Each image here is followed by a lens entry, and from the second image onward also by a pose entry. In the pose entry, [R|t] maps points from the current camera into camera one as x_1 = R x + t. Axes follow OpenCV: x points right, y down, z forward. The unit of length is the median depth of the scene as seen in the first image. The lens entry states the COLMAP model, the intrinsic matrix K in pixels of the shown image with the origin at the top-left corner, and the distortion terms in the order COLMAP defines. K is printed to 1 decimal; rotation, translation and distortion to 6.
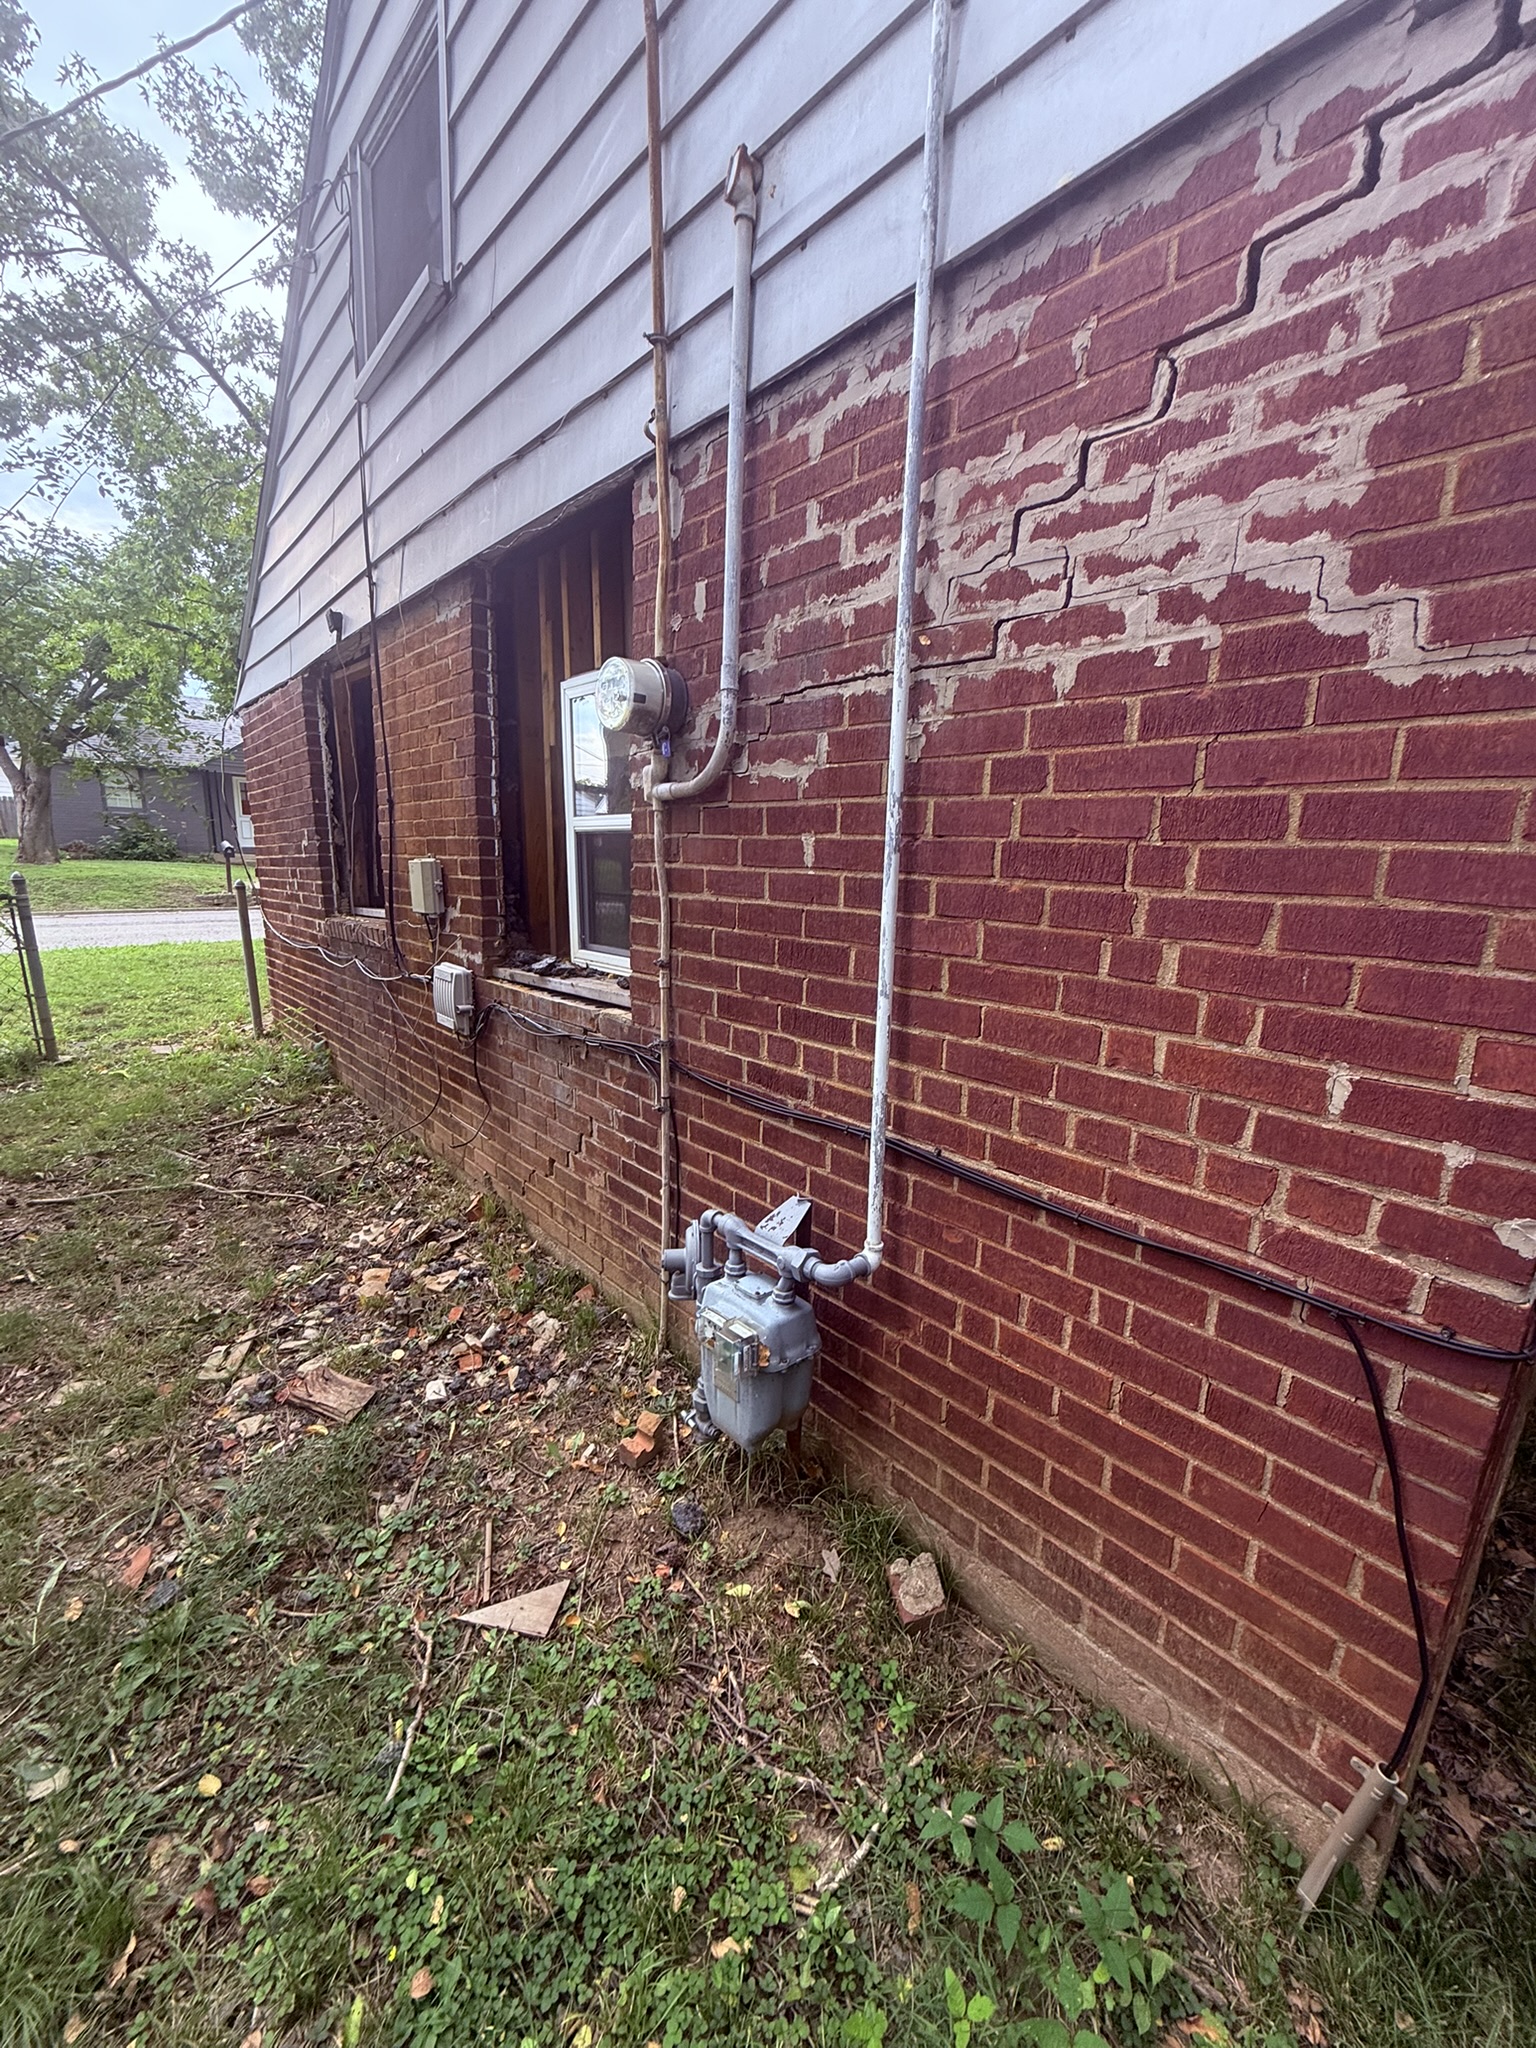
lens RADIAL K [[819.4, 0, 748.2], [0, 819.4, 1030.4], [0, 0, 1]] dist [0.000693, 0.000364]
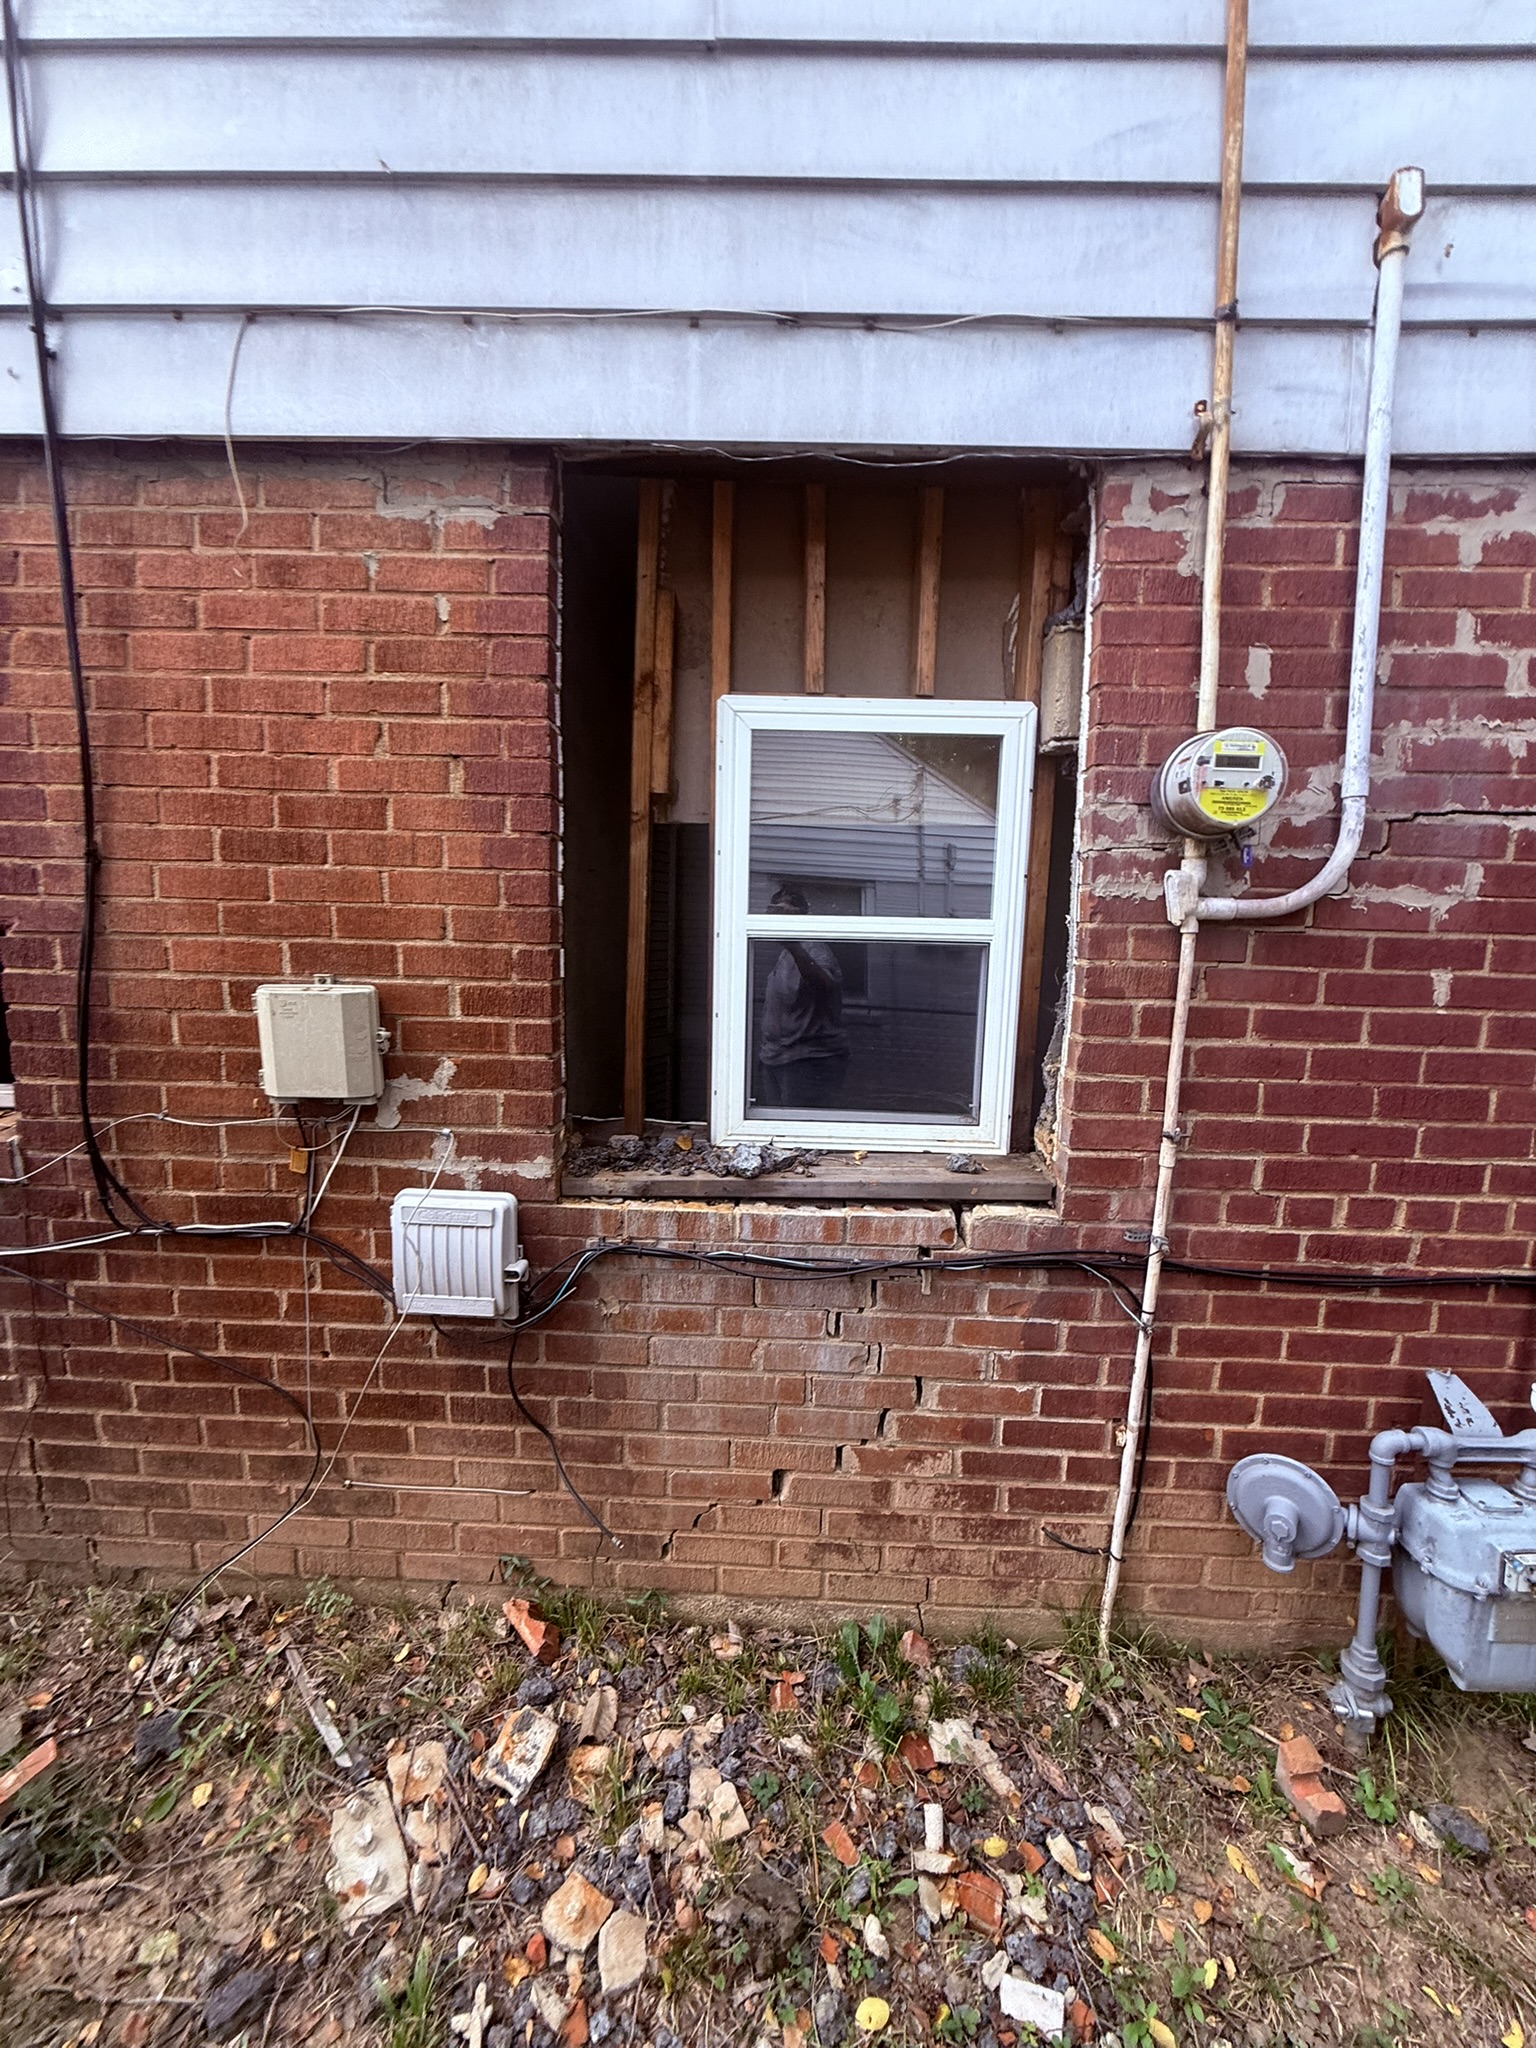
lens RADIAL K [[819.4, 0, 763.7], [0, 819.4, 1034.9], [0, 0, 1]] dist [0.000693, 0.000364]
pose [[0.675773, -0.105961, 0.729454, -1.014553], [0.143146, 0.989639, 0.011144, -0.265793], [-0.723077, 0.096887, 0.683939, 0.864712]]
